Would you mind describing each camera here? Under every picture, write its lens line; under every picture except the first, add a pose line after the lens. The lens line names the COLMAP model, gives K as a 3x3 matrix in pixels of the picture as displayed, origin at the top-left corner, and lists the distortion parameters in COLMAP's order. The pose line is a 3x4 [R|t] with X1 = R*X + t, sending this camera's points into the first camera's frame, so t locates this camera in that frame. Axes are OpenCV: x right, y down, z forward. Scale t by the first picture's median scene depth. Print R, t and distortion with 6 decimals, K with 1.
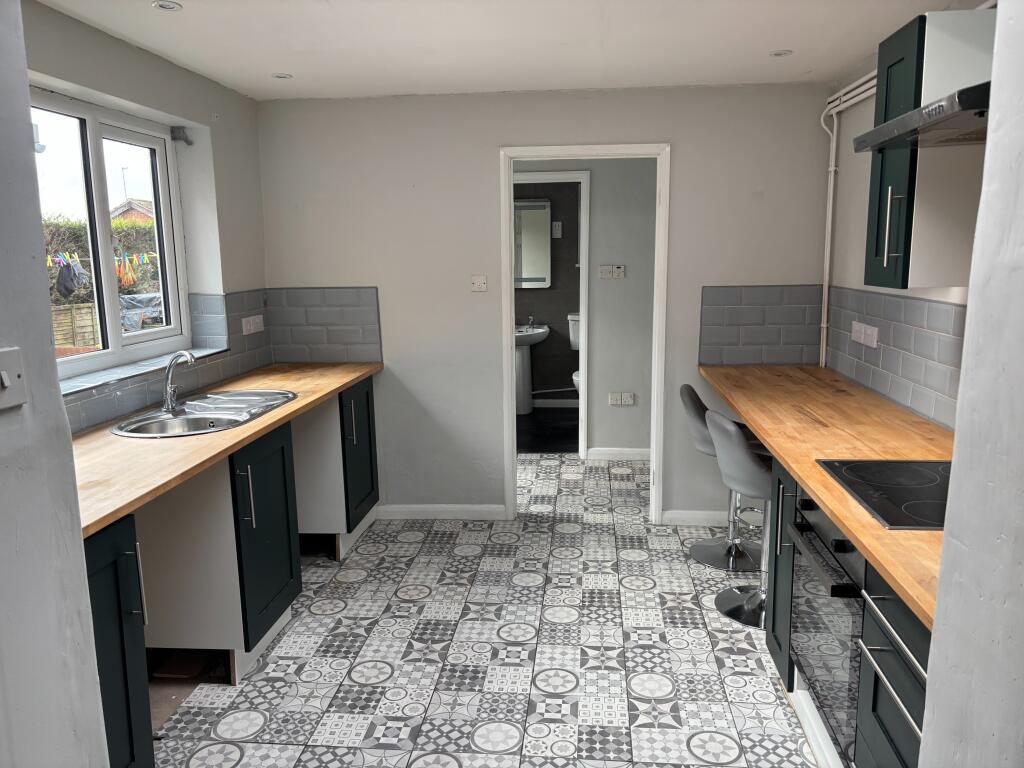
lens RADIAL K [[775.7, 0, 514.0], [0, 775.7, 379.1], [0, 0, 1]] dist [0.040977, -0.057970]
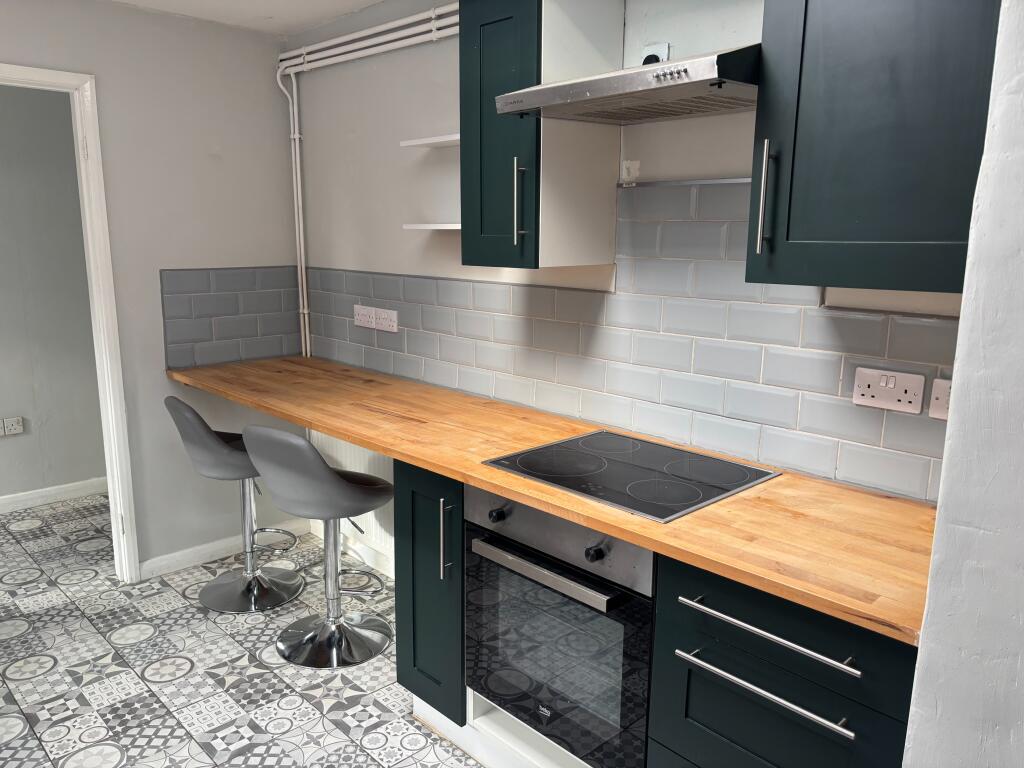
lens RADIAL K [[775.7, 0, 505.9], [0, 775.7, 386.4], [0, 0, 1]] dist [0.040977, -0.057970]
pose [[0.642517, -0.129667, 0.755221, -0.157381], [0.105783, 0.991152, 0.080178, -0.031795], [-0.758935, 0.028374, 0.650548, 0.250537]]
